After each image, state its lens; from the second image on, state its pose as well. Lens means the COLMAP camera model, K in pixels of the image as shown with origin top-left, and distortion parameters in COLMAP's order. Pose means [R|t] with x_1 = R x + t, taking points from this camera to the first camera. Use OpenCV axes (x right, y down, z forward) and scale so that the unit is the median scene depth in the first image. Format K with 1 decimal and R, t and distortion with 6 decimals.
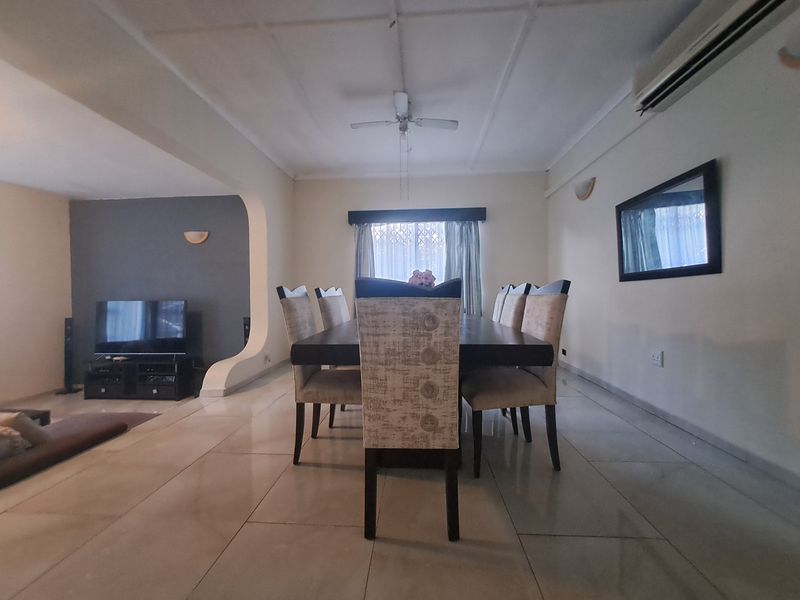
lens RADIAL K [[323.5, 0, 397.6], [0, 323.5, 300.9], [0, 0, 1]] dist [-0.019017, 0.000090]
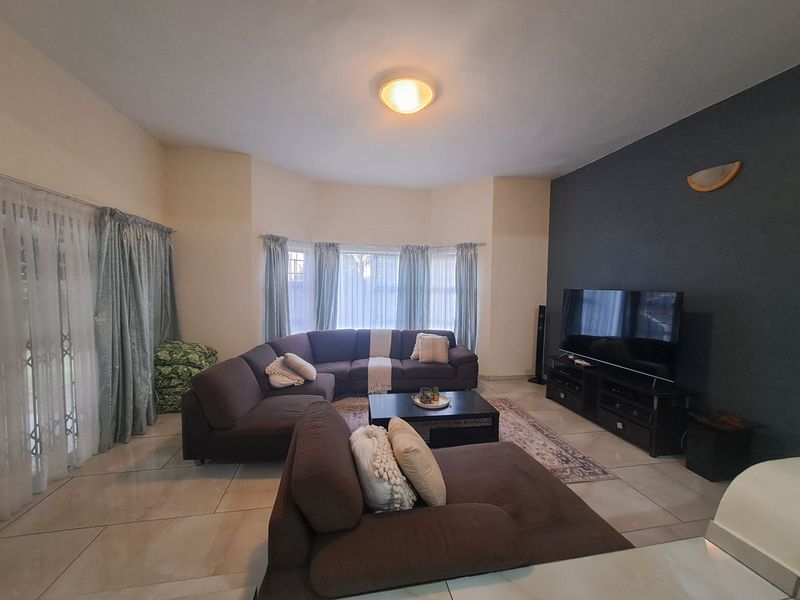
lens RADIAL K [[323.5, 0, 397.6], [0, 323.5, 300.9], [0, 0, 1]] dist [-0.019017, 0.000090]
pose [[0.265103, 0.062222, -0.962210, -0.172096], [-0.033669, 0.997904, 0.055254, 0.000832], [0.963632, 0.017749, 0.266642, 0.248346]]
